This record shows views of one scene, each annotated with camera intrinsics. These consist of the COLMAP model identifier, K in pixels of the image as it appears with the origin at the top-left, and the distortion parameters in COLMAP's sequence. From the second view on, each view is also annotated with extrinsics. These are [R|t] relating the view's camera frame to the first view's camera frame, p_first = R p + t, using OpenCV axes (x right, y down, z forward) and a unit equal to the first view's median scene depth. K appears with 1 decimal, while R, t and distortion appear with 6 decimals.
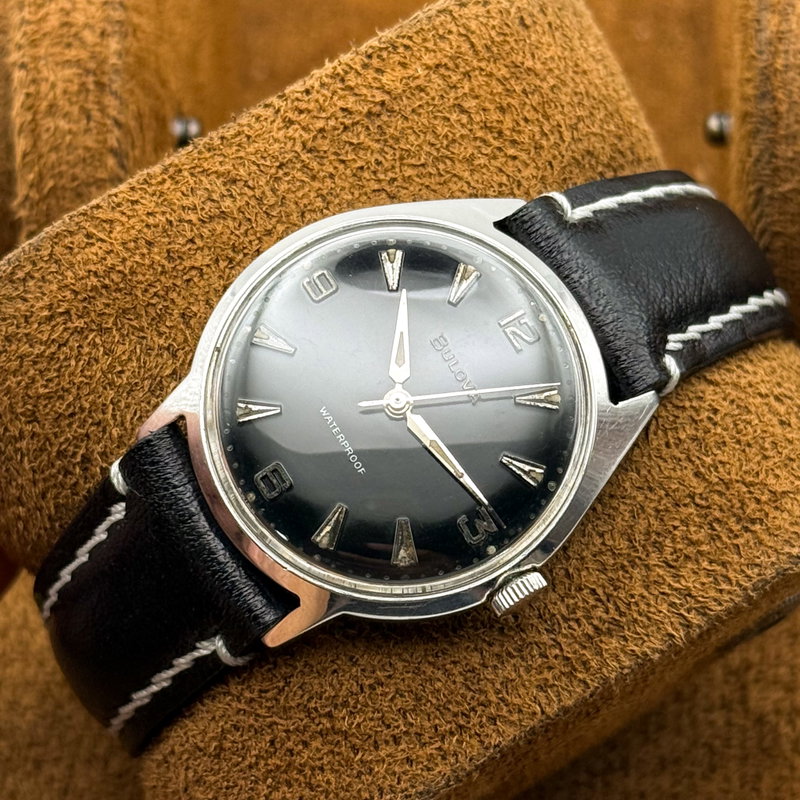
lens RADIAL K [[2654.6, 0, 400.0], [0, 2654.6, 400.0], [0, 0, 1]] dist [0.093494, 0.724514]
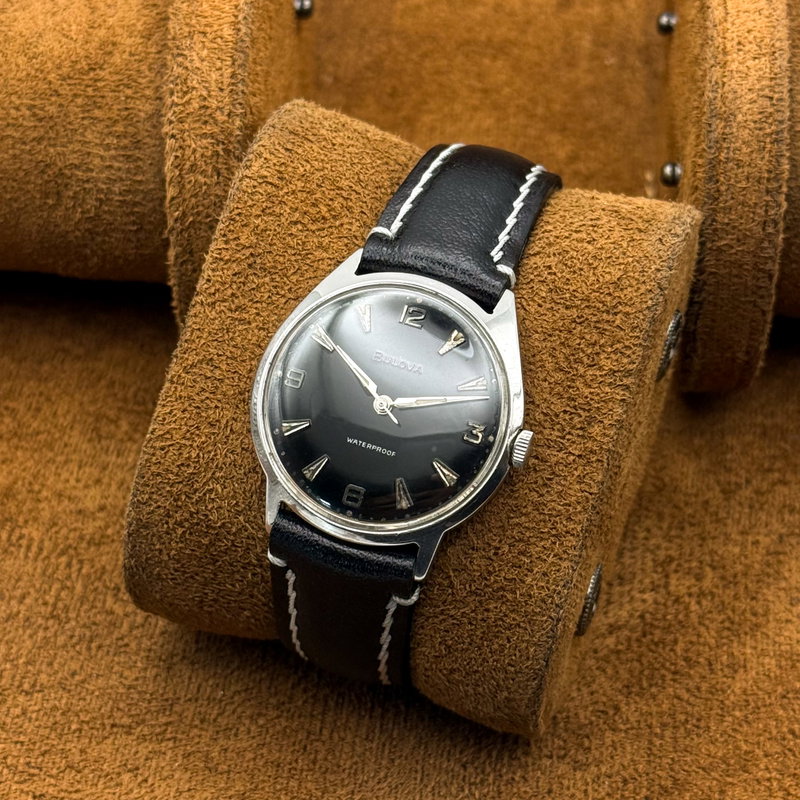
lens RADIAL K [[2101.2, 0, 400.0], [0, 2101.2, 400.0], [0, 0, 1]] dist [0.042708, 0.485771]
pose [[0.754452, -0.655833, -0.026178, 0.034553], [0.656202, 0.754537, 0.008510, -0.004879], [0.014171, -0.023599, 0.999621, -0.190505]]
